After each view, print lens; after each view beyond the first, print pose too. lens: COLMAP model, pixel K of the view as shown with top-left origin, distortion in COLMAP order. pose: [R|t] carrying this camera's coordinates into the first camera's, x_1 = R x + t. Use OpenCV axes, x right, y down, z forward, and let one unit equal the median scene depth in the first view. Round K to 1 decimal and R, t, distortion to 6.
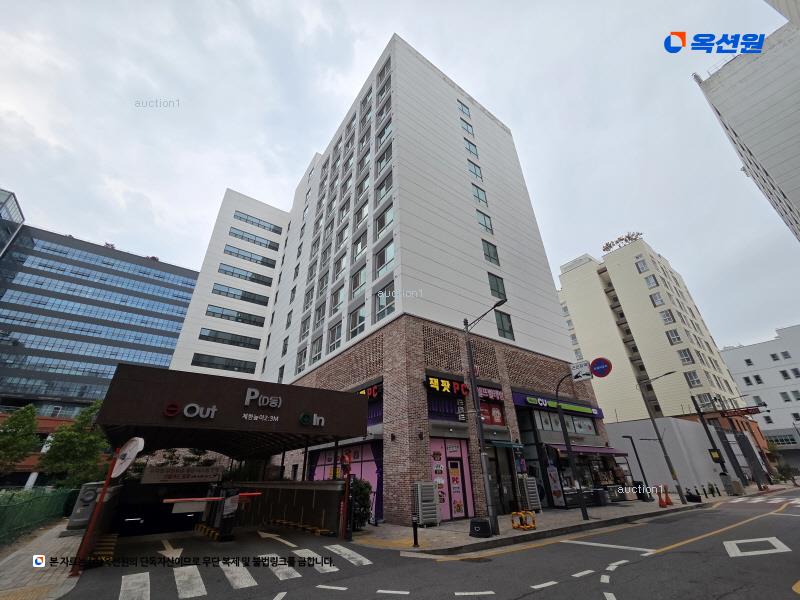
lens RADIAL K [[325.4, 0, 394.7], [0, 325.4, 302.3], [0, 0, 1]] dist [0.003254, -0.000004]
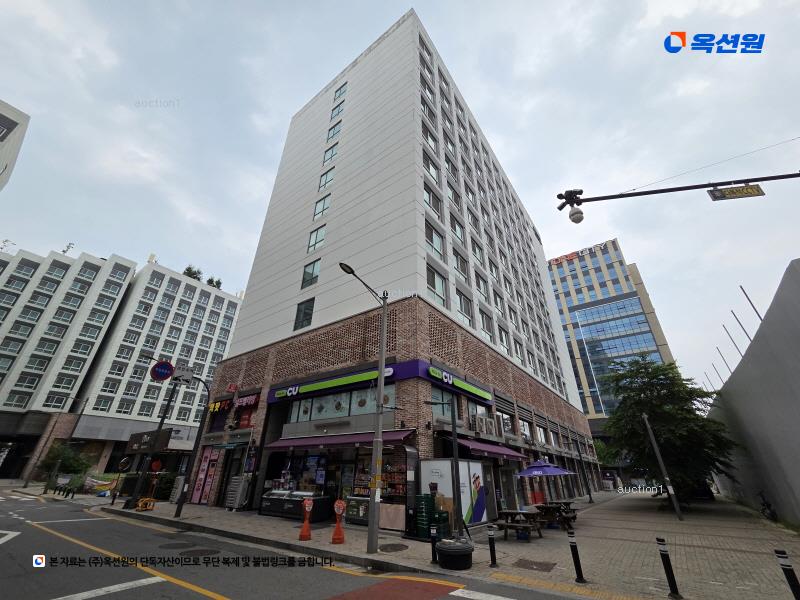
lens RADIAL K [[325.4, 0, 394.7], [0, 325.4, 302.3], [0, 0, 1]] dist [0.003254, -0.000004]
pose [[0.306290, -0.431292, -0.848631, 1.553183], [0.430343, 0.857915, -0.280690, 0.525865], [0.849112, -0.279230, 0.448374, 1.030549]]
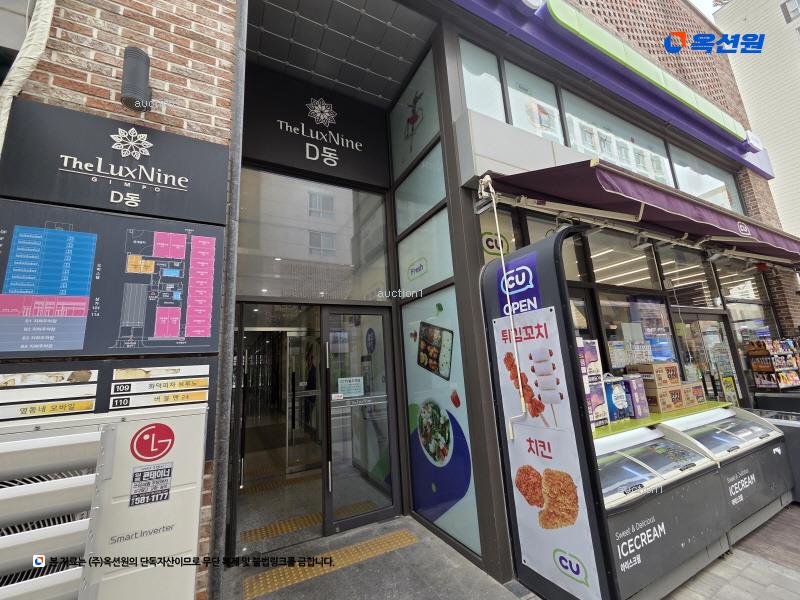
lens RADIAL K [[325.4, 0, 394.7], [0, 325.4, 302.3], [0, 0, 1]] dist [0.003254, -0.000004]
pose [[0.989180, -0.068129, -0.129932, 0.457953], [0.103008, 0.953146, 0.284433, 0.468698], [0.104466, -0.294739, 0.949850, 0.885845]]
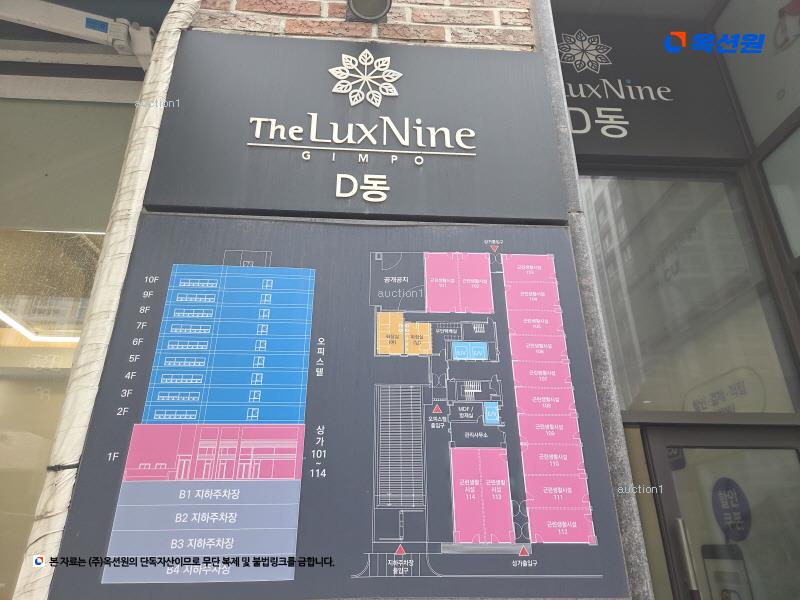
lens RADIAL K [[532.8, 0, 396.2], [0, 532.8, 296.7], [0, 0, 1]] dist [0.048588, -0.001361]
pose [[0.853464, -0.202552, -0.480179, 0.404937], [0.233696, 0.972296, 0.005228, 0.472789], [0.465817, -0.116678, 0.877155, 0.917260]]
